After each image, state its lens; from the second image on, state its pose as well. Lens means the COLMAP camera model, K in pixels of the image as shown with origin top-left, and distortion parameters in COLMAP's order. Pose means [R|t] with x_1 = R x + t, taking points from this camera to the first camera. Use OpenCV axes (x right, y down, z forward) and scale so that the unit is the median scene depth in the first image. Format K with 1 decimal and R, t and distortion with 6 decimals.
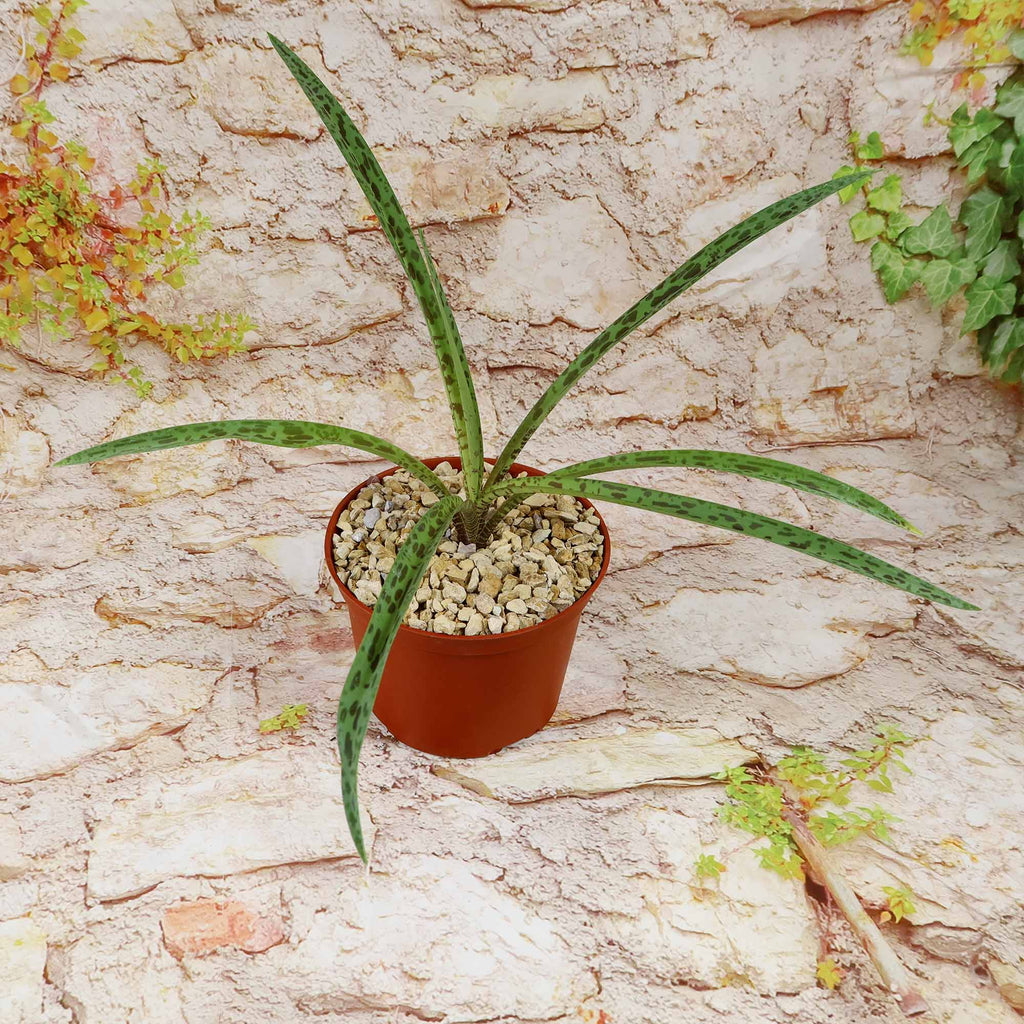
lens RADIAL K [[1072.0, 0, 493.4], [0, 1072.0, 507.5], [0, 0, 1]] dist [-0.023391, 0.000000]
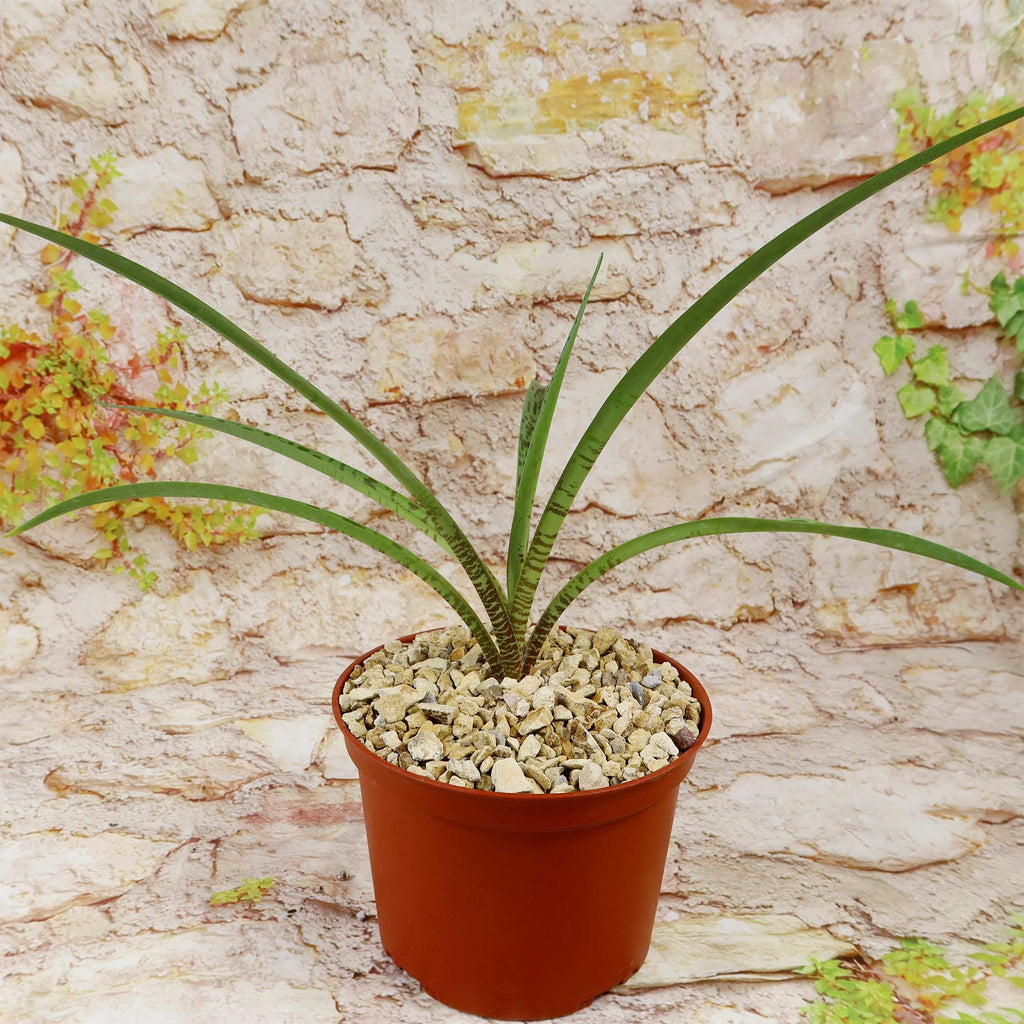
lens RADIAL K [[1072.0, 0, 496.5], [0, 1072.0, 496.4], [0, 0, 1]] dist [-0.023391, 0.000000]
pose [[0.998303, -0.015235, -0.056202, 0.033988], [-0.005558, 0.935833, -0.352400, 0.166859], [0.057964, 0.352115, 0.934160, 0.139266]]
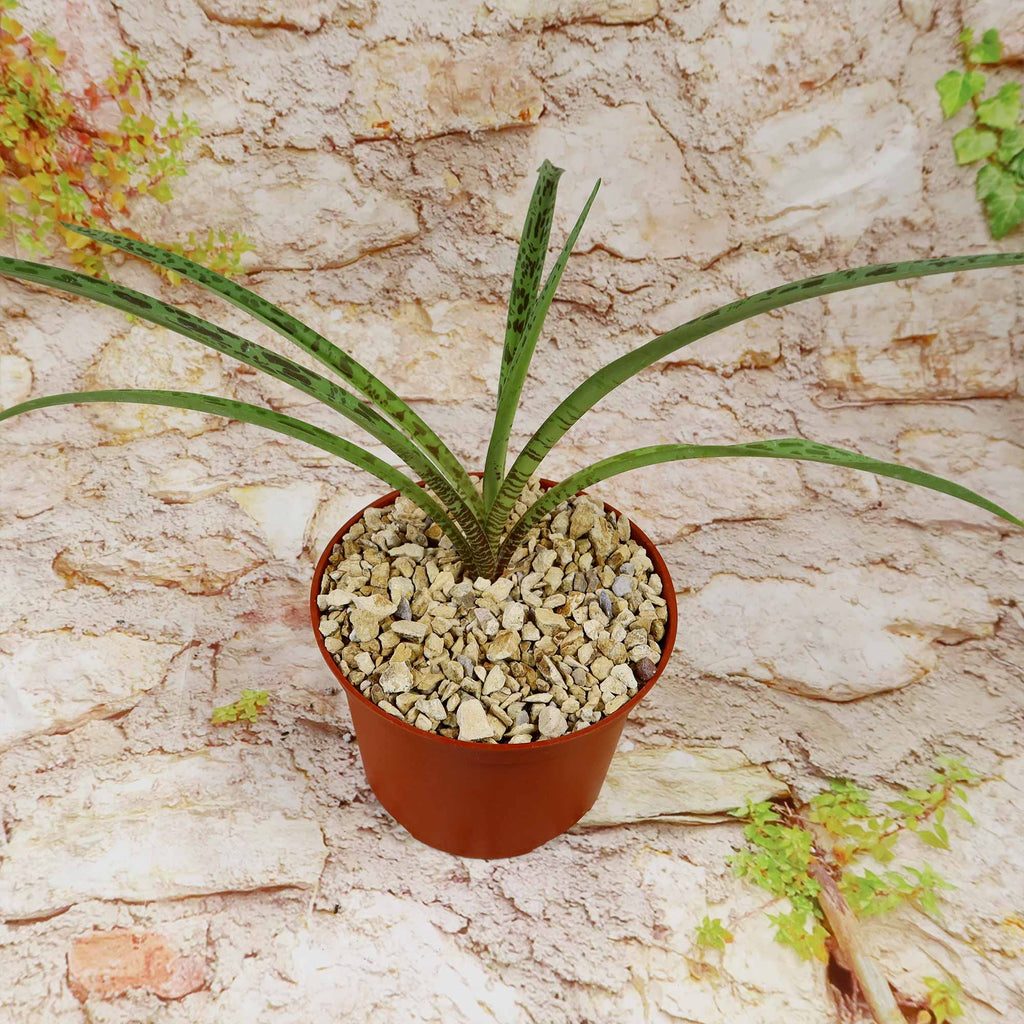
lens RADIAL K [[1072.0, 0, 472.1], [0, 1072.0, 498.5], [0, 0, 1]] dist [-0.023391, 0.000000]
pose [[0.994937, 0.048855, -0.087832, 0.051420], [-0.041661, 0.995765, 0.081959, -0.045650], [0.091464, -0.077885, 0.992758, 0.131011]]
